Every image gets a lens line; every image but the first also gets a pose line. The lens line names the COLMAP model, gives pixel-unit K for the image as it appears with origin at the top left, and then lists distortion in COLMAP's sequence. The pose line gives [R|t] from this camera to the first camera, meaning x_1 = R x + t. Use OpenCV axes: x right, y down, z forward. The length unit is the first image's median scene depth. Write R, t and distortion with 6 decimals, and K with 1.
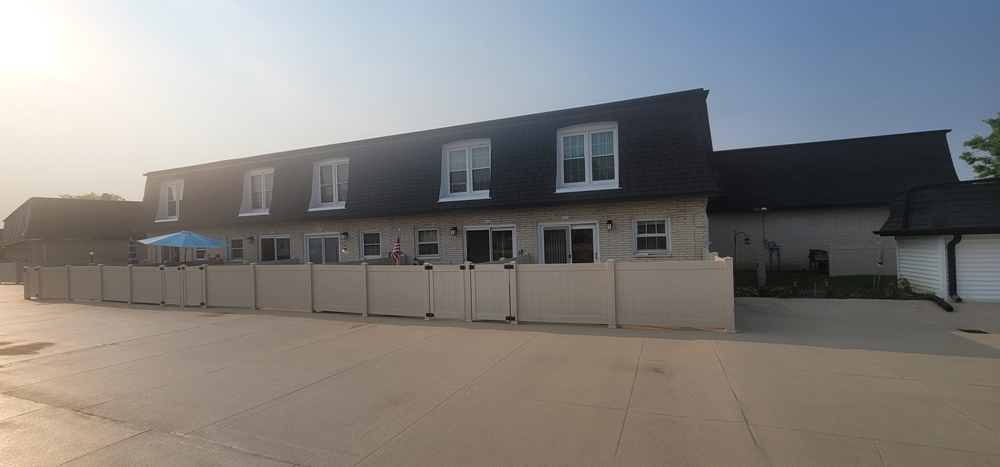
lens RADIAL K [[406.2, 0, 500.2], [0, 406.2, 235.4], [0, 0, 1]] dist [-0.010643, -0.000032]
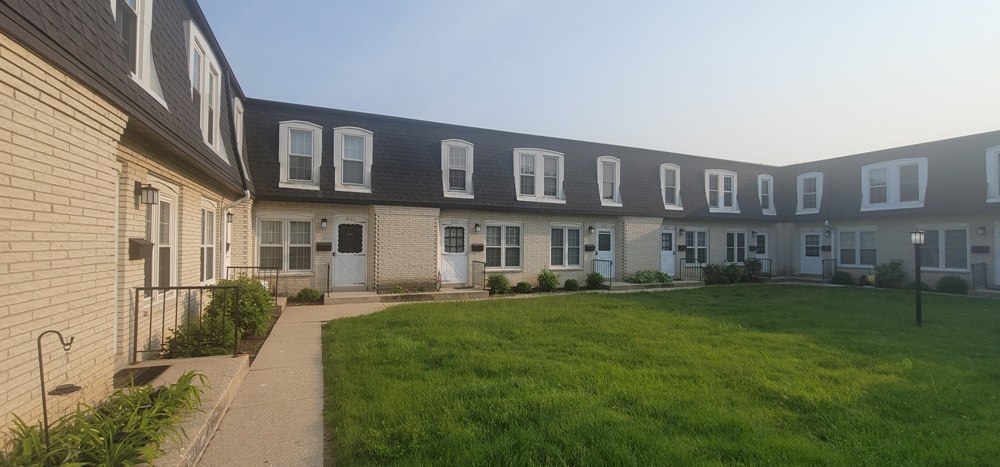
lens RADIAL K [[406.2, 0, 498.2], [0, 406.2, 235.6], [0, 0, 1]] dist [-0.010643, -0.000032]
pose [[0.694586, 0.050683, 0.717622, -0.723124], [-0.035242, 0.998715, -0.036425, 0.037117], [-0.718546, 0.000010, 0.695479, 0.236716]]
